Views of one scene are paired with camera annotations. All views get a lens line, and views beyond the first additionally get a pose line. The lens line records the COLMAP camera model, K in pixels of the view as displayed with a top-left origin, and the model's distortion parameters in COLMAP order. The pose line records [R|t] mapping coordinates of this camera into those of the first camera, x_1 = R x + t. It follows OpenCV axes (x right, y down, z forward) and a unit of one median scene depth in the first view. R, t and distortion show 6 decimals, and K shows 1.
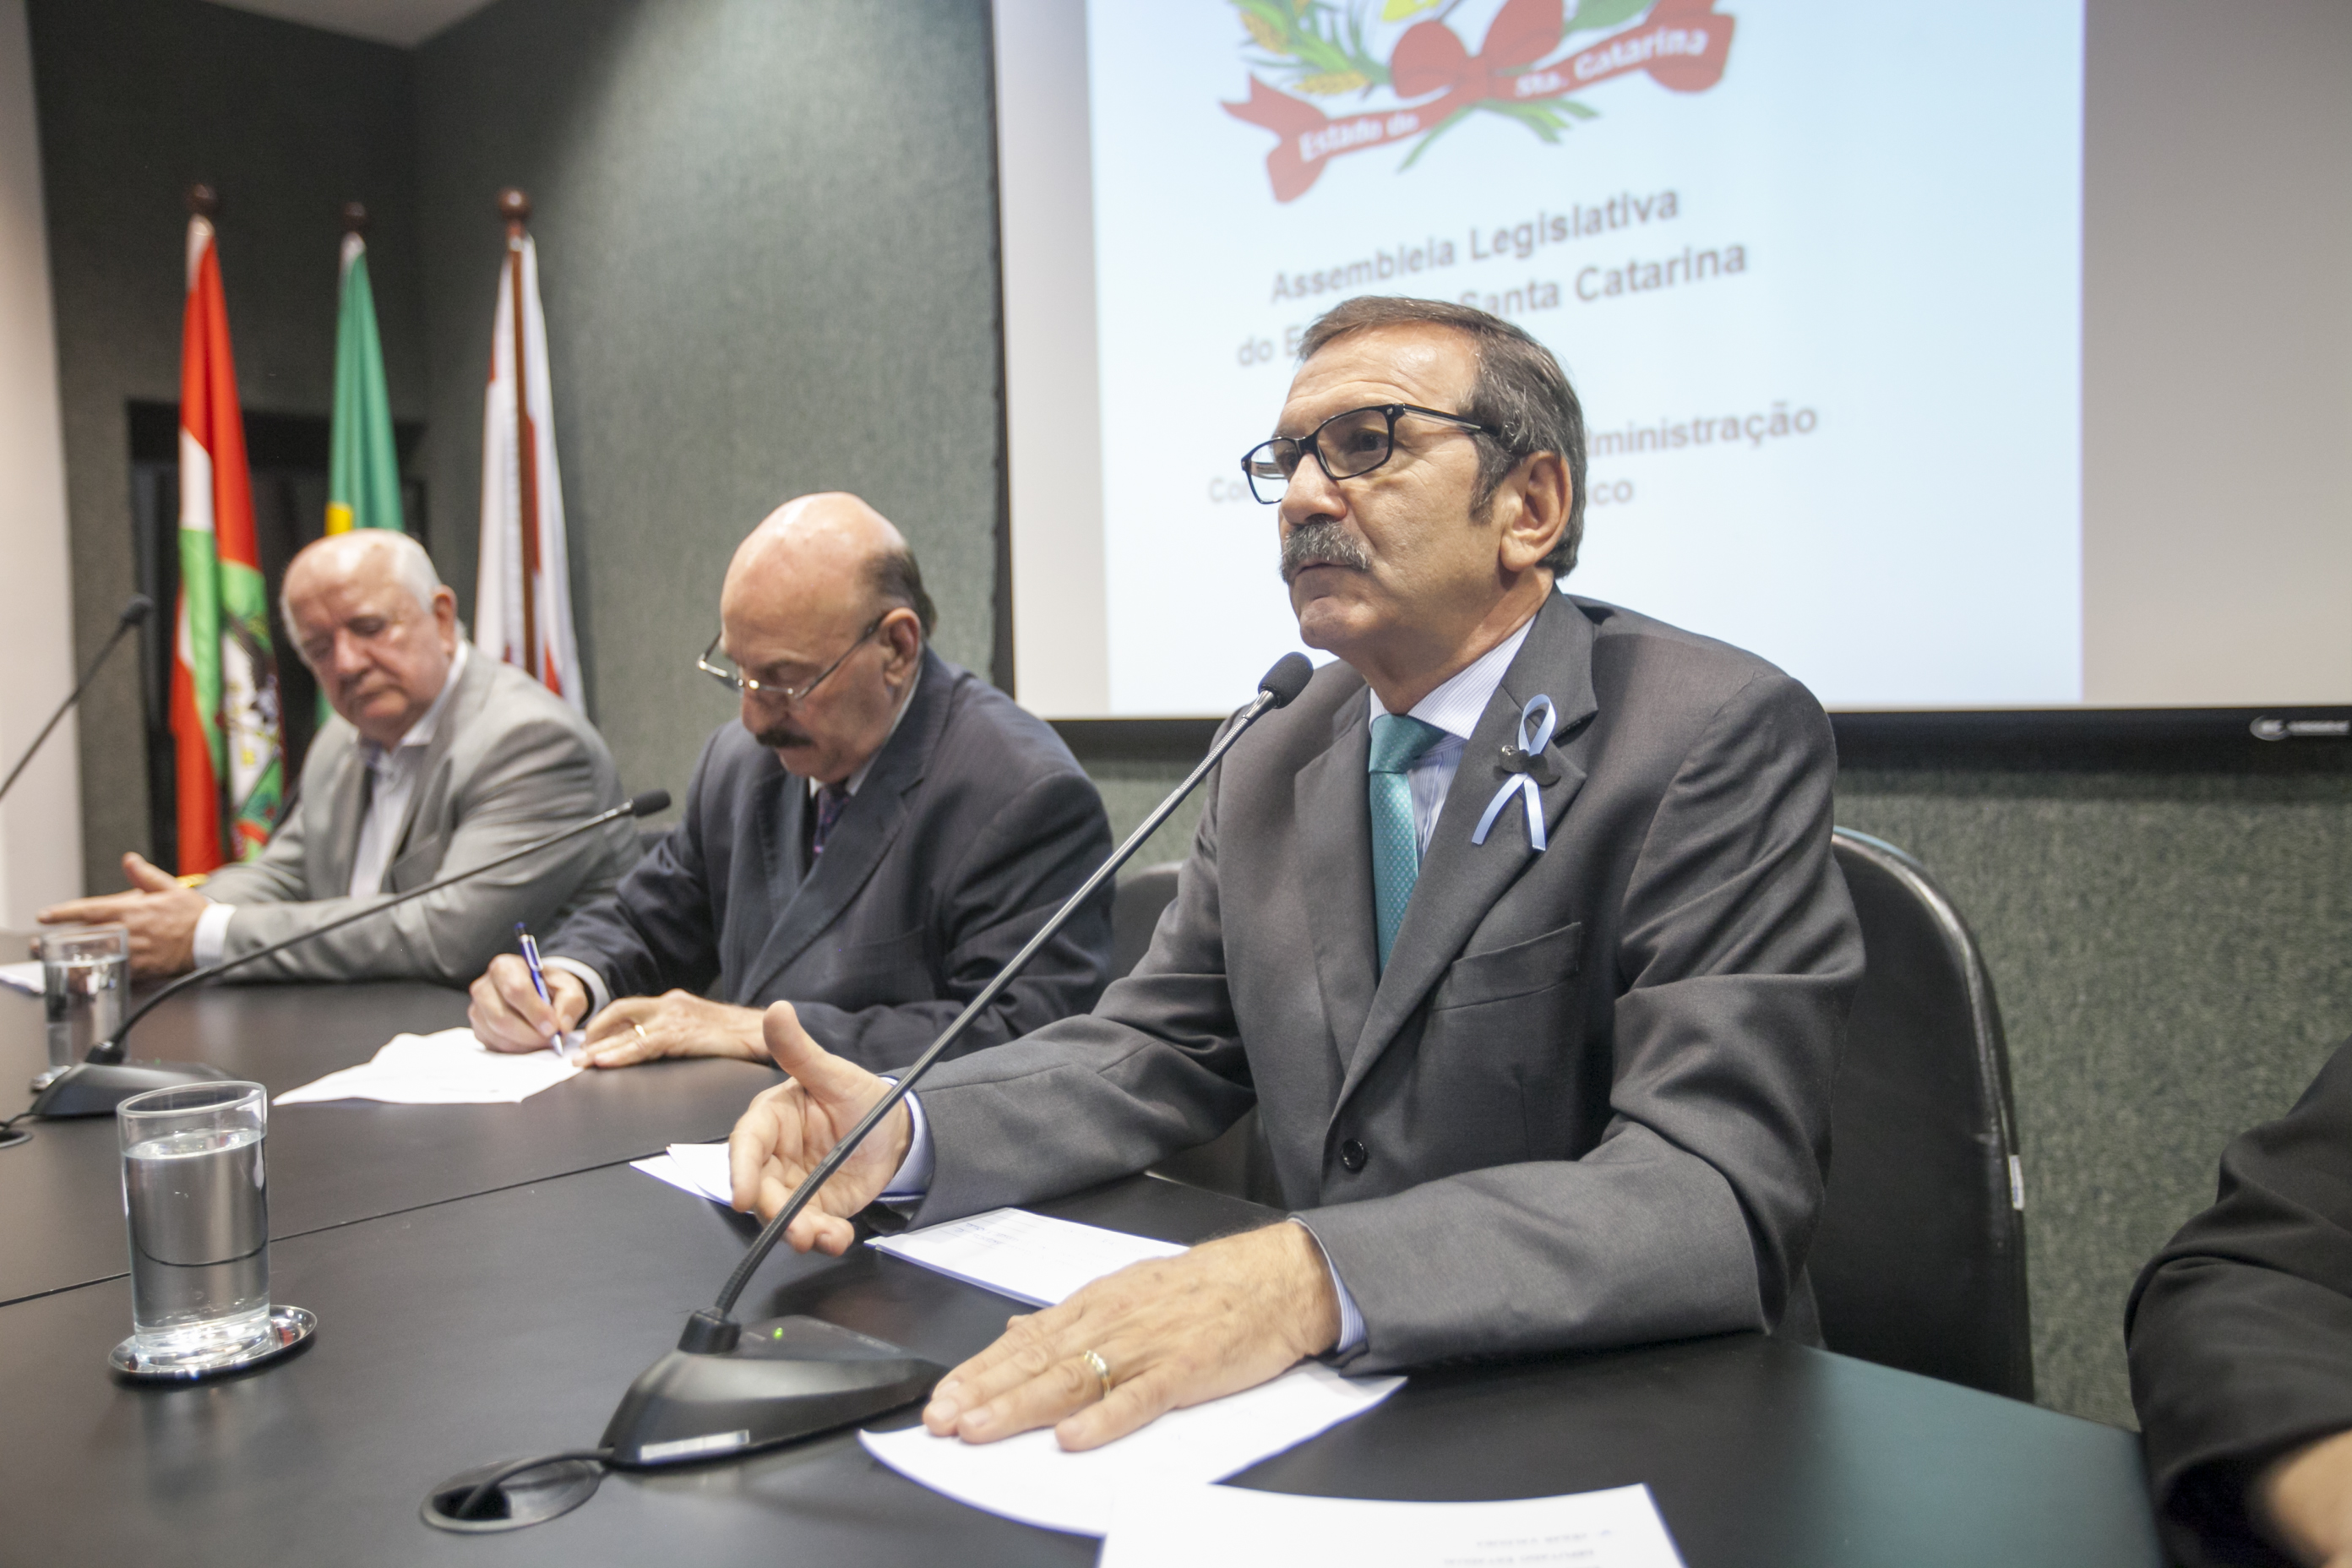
lens RADIAL K [[1824.1, 0, 1187.1], [0, 1824.1, 783.8], [0, 0, 1]] dist [-0.033049, 0.105058]
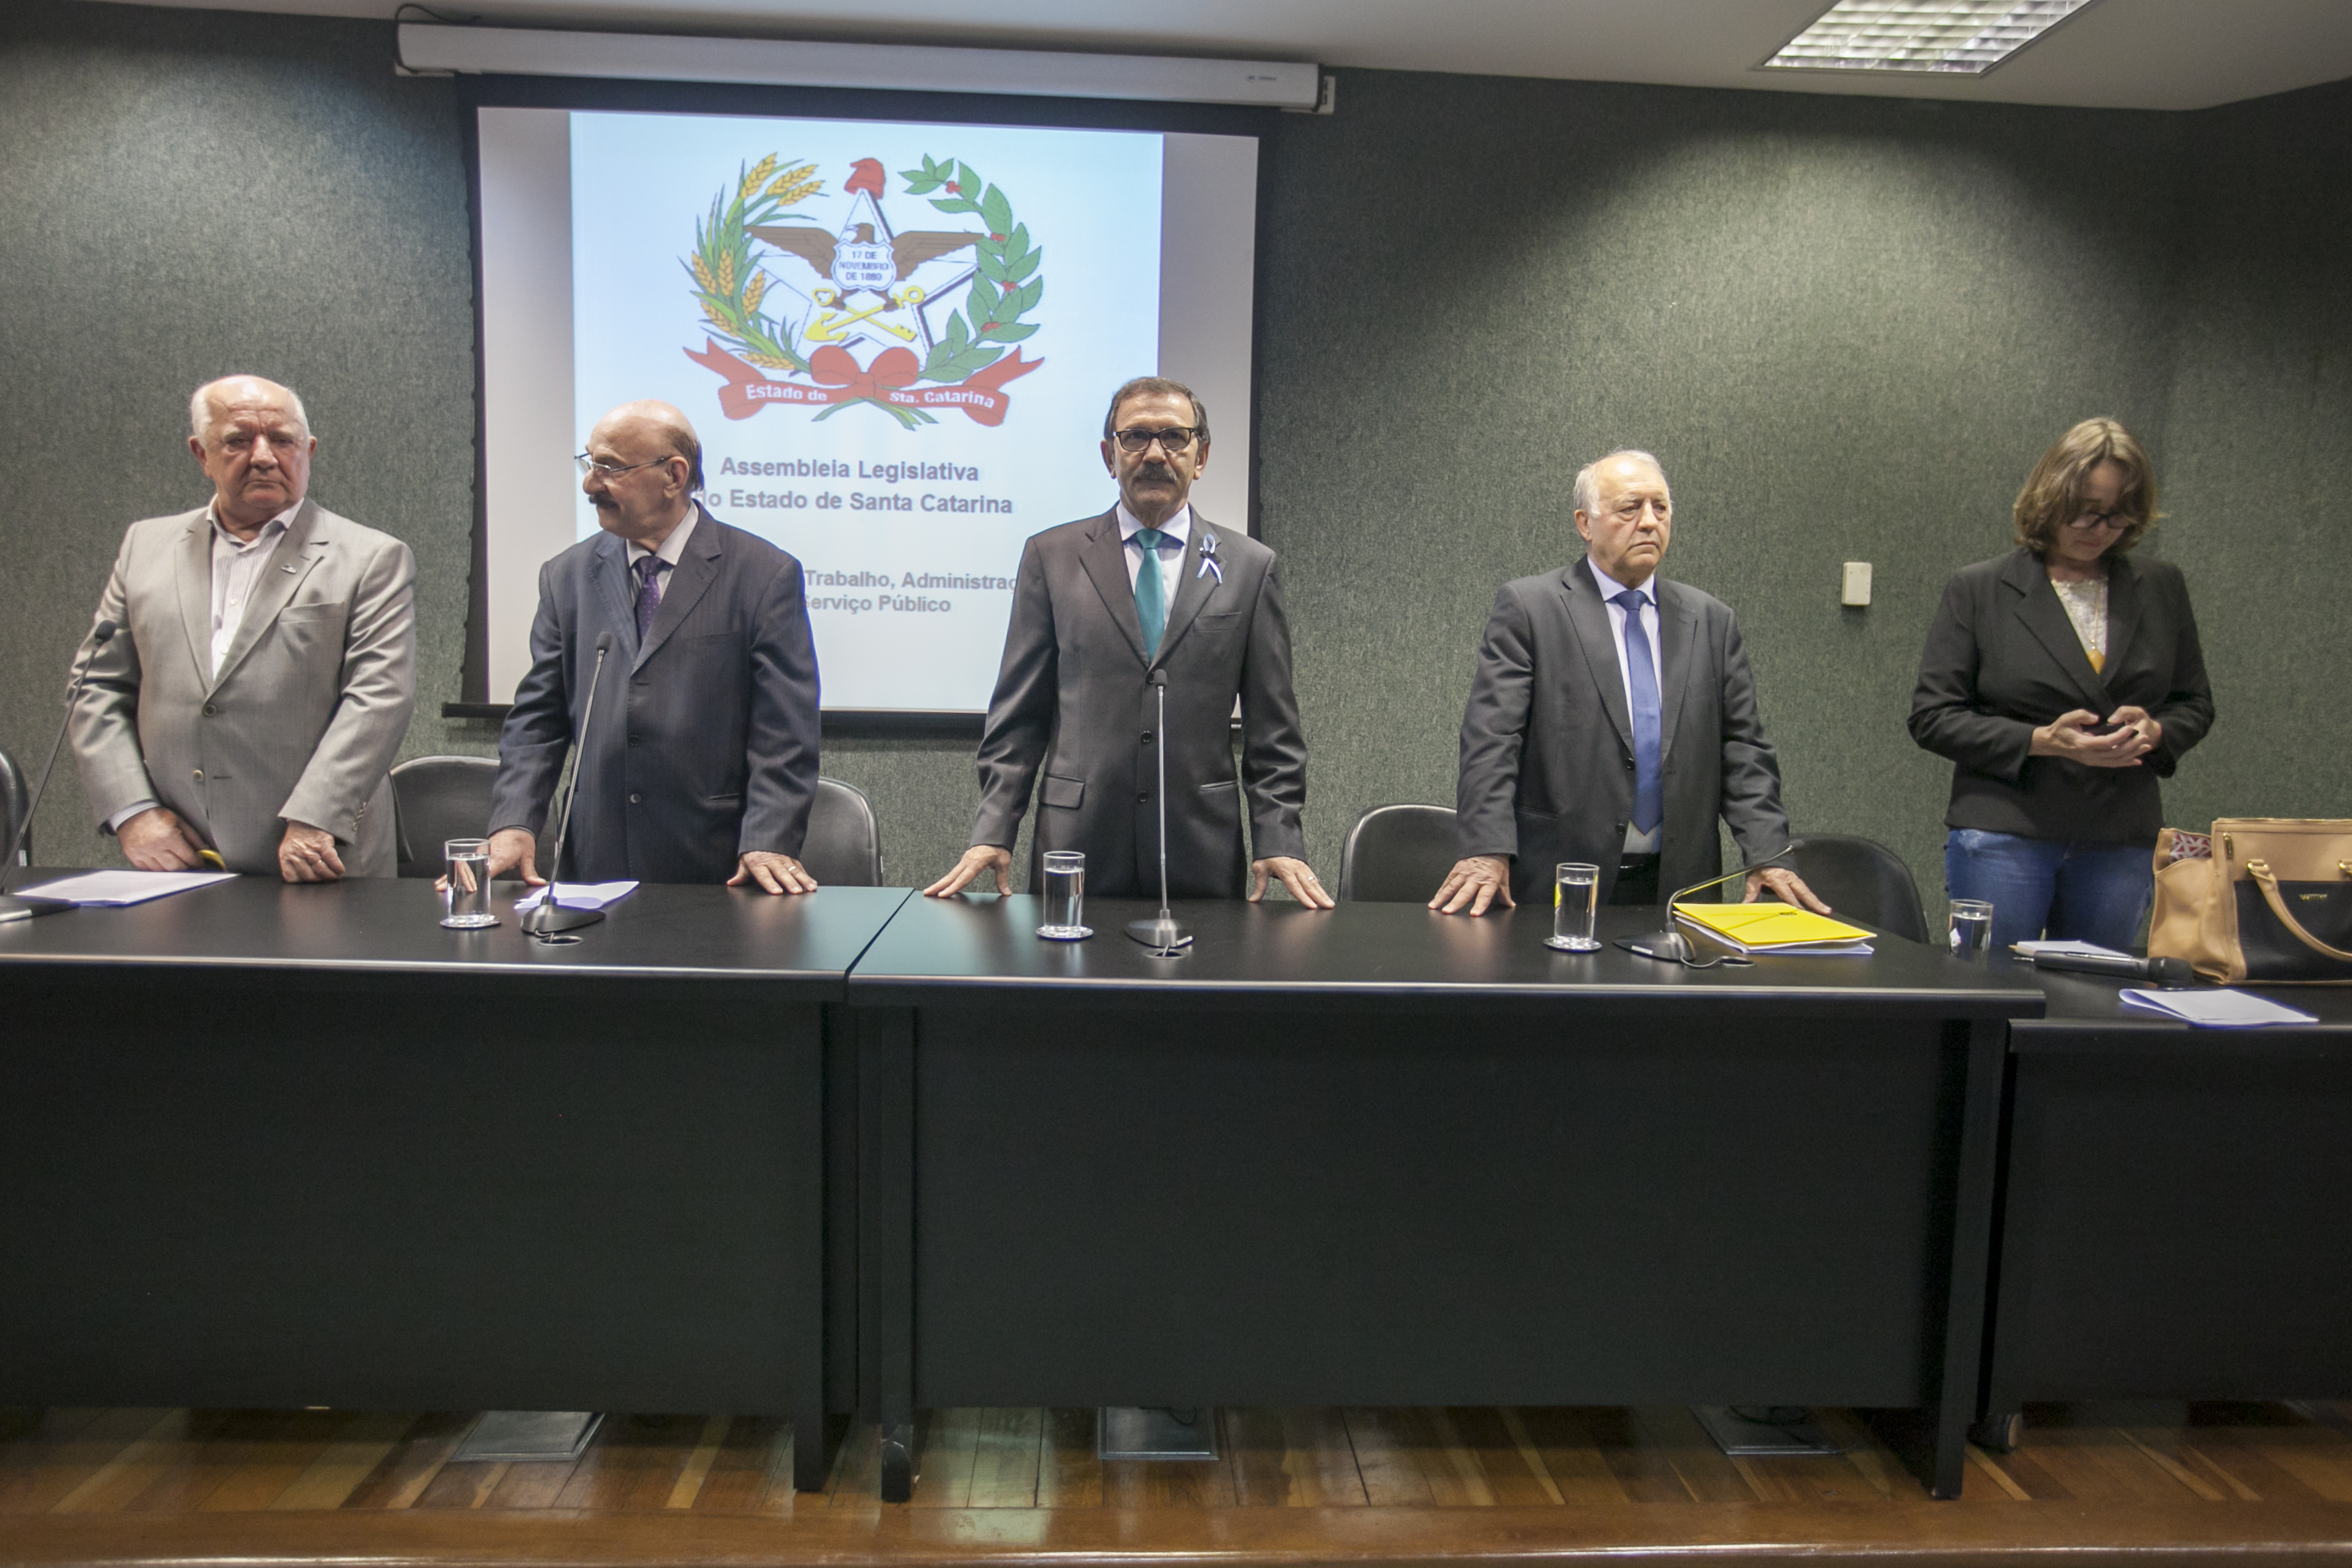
lens RADIAL K [[1446.7, 0, 1169.0], [0, 1446.7, 777.1], [0, 0, 1]] dist [-0.049839, 0.053172]
pose [[0.681046, -0.024307, 0.731837, -0.919460], [-0.000167, 0.999444, 0.033351, -0.024303], [-0.732241, -0.022835, 0.680663, -0.357813]]
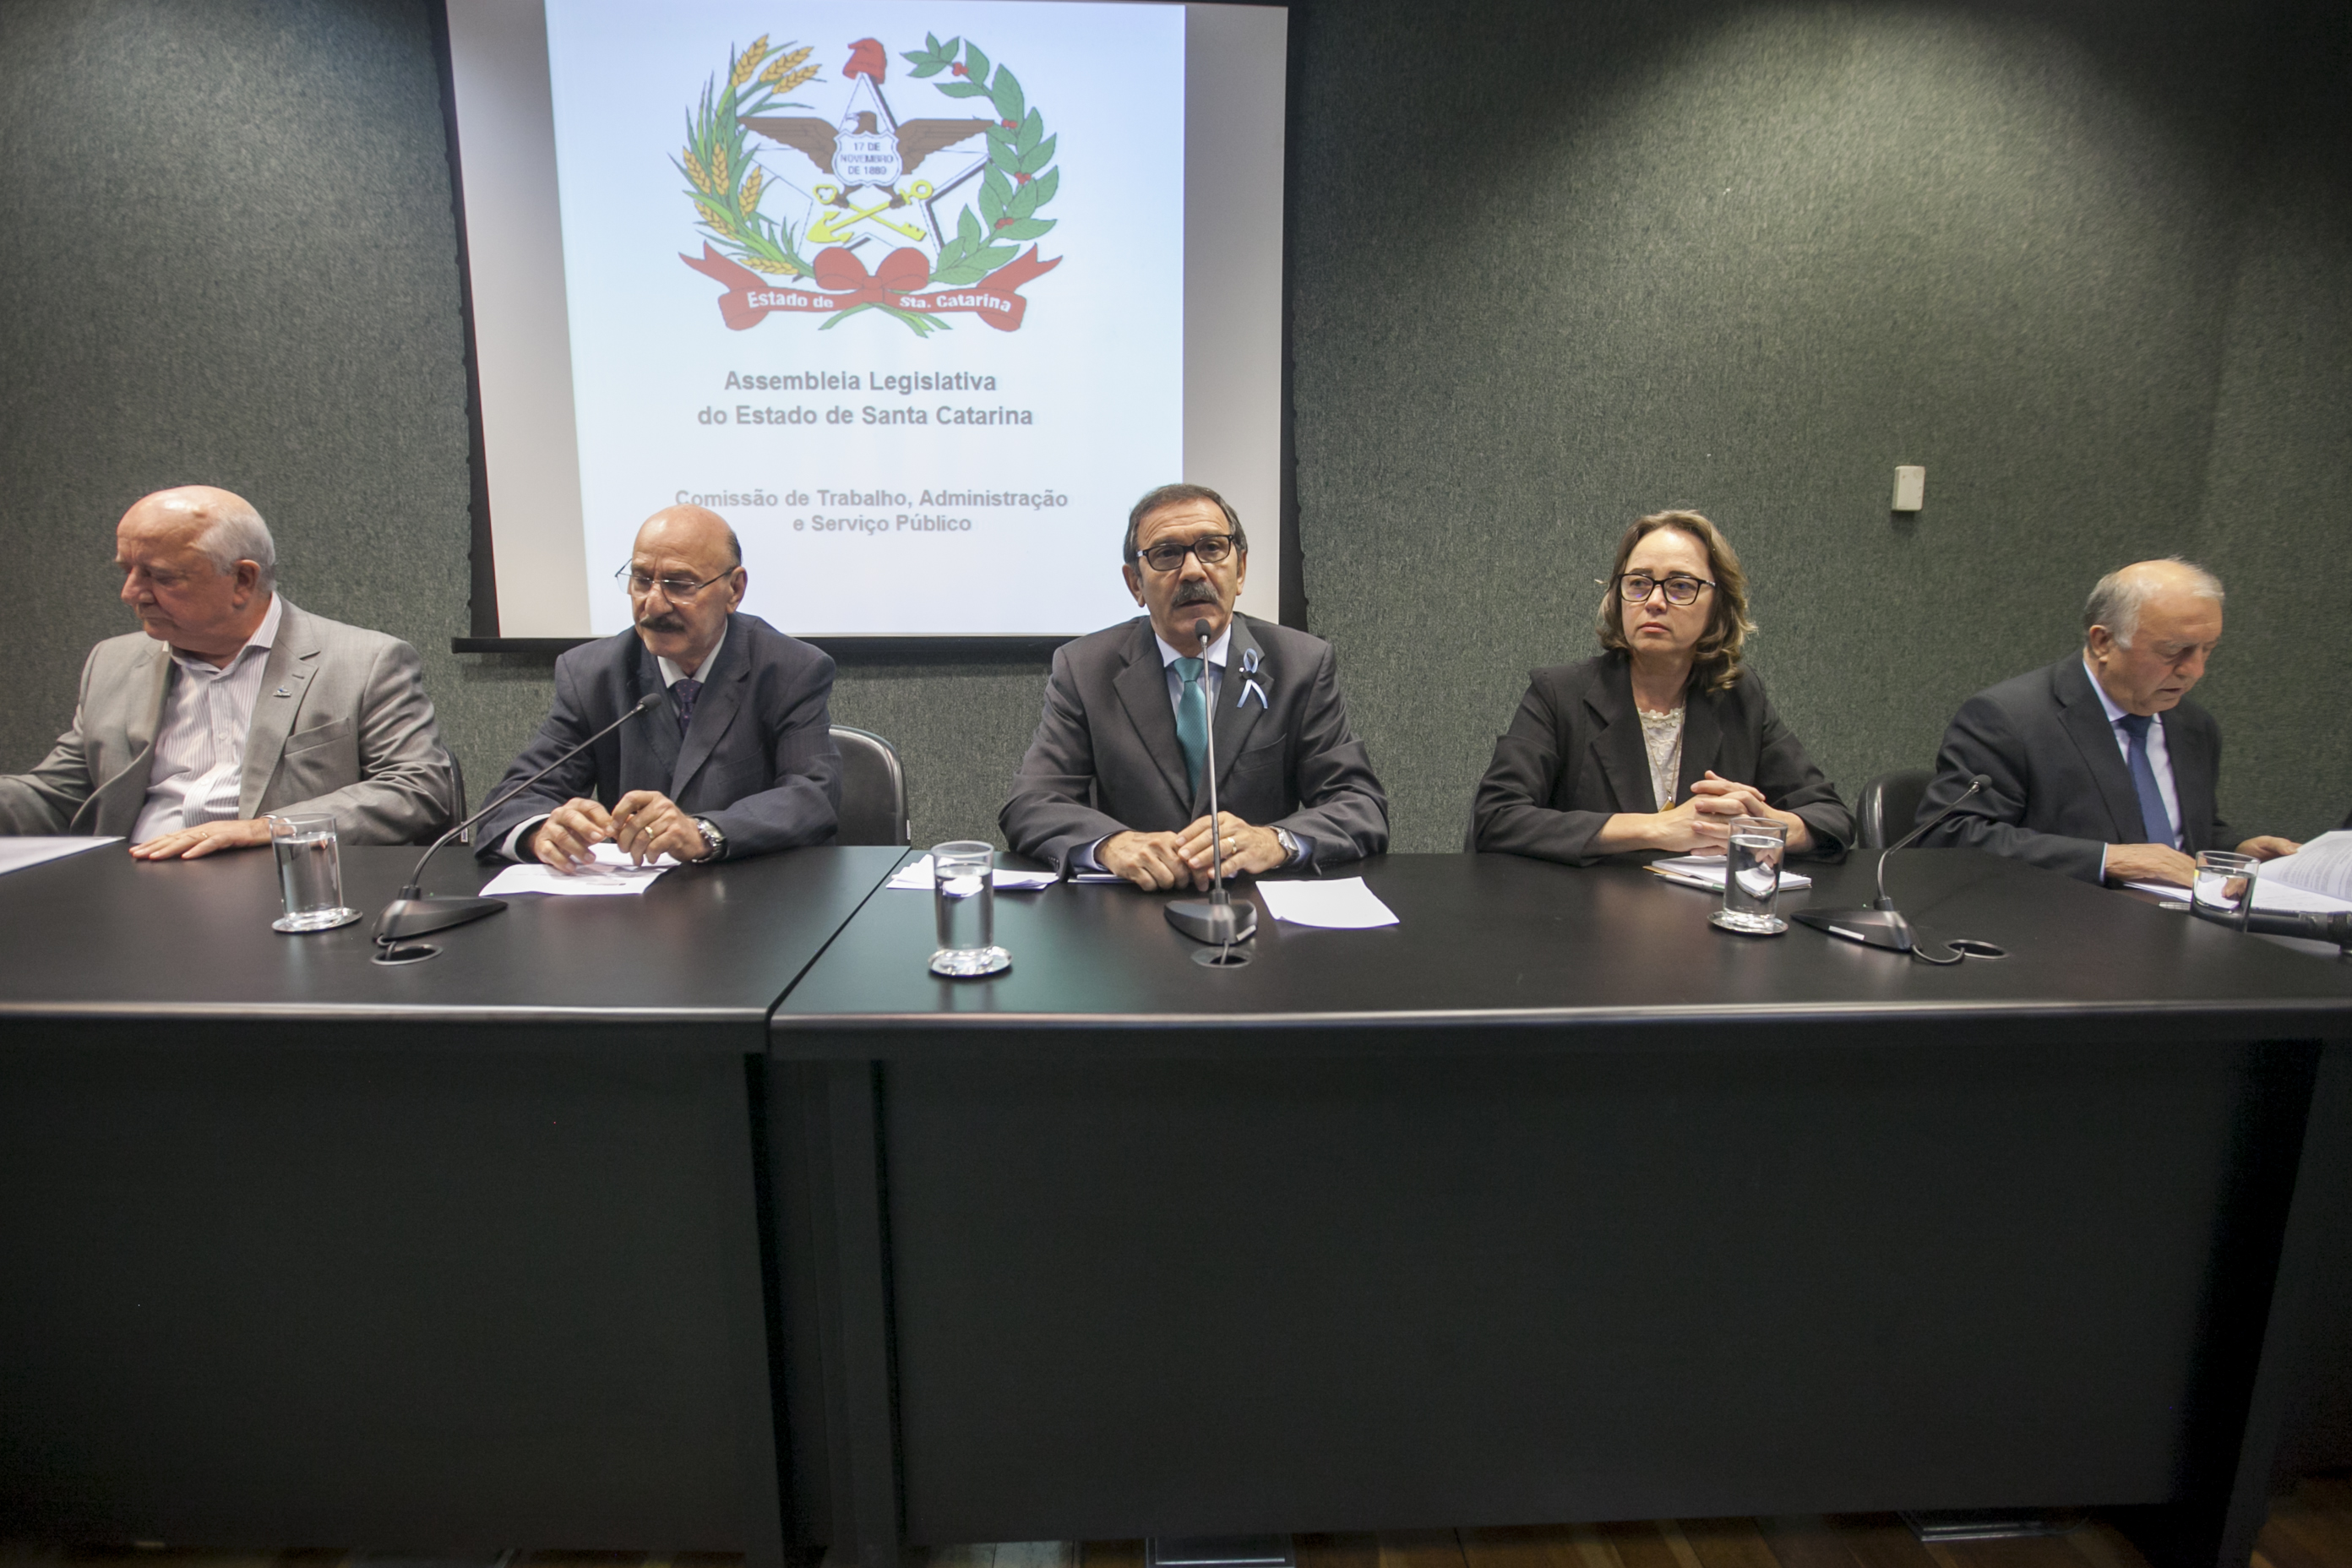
lens RADIAL K [[1141.2, 0, 1184.8], [0, 1141.2, 774.6], [0, 0, 1]] dist [-0.053728, 0.019806]
pose [[0.684943, -0.093933, 0.722516, -0.597613], [0.017469, 0.993487, 0.112601, -0.030095], [-0.728387, -0.064504, 0.682123, -0.040085]]
